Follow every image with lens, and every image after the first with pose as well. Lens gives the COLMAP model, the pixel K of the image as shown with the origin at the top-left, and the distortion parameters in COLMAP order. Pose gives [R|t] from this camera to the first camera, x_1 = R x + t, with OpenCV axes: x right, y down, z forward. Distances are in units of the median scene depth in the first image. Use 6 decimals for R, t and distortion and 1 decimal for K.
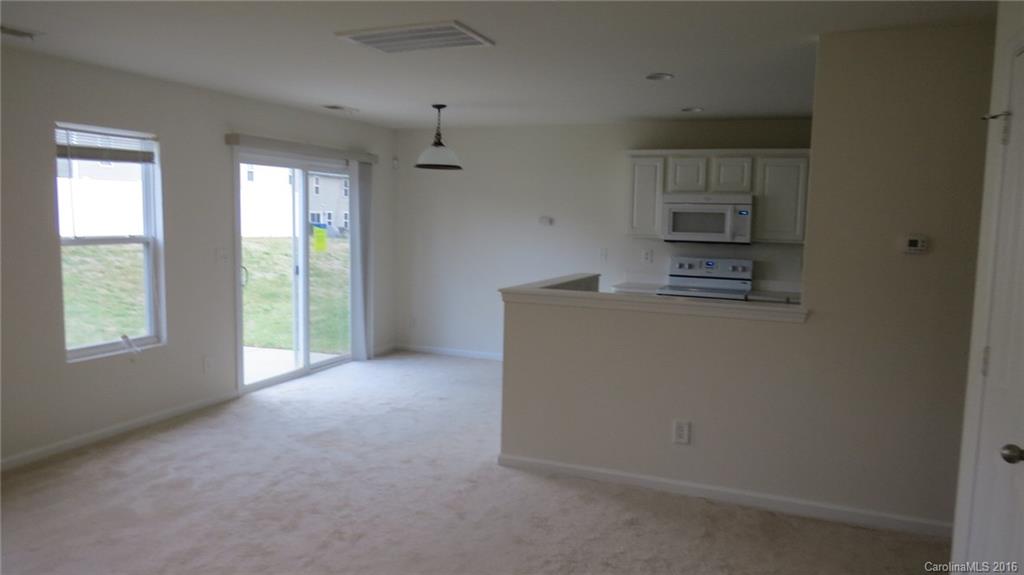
lens RADIAL K [[730.2, 0, 511.8], [0, 730.2, 280.9], [0, 0, 1]] dist [-0.010955, -0.004103]
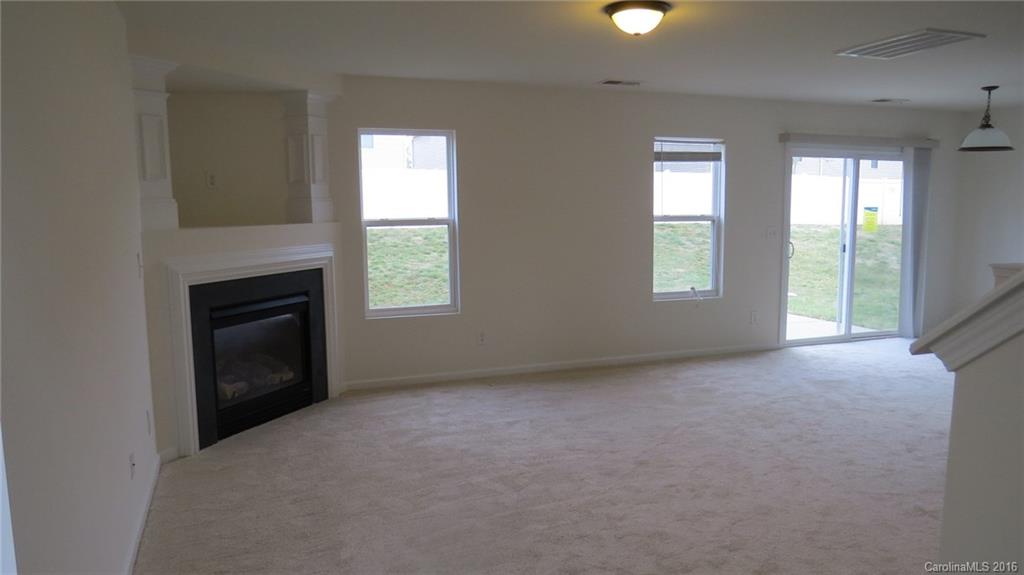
lens RADIAL K [[730.2, 0, 511.8], [0, 730.2, 280.9], [0, 0, 1]] dist [-0.010955, -0.004103]
pose [[0.685723, 0.065347, -0.724923, 0.231598], [-0.054916, 0.997768, 0.037996, 0.028785], [0.725788, 0.013755, 0.687781, -0.197887]]
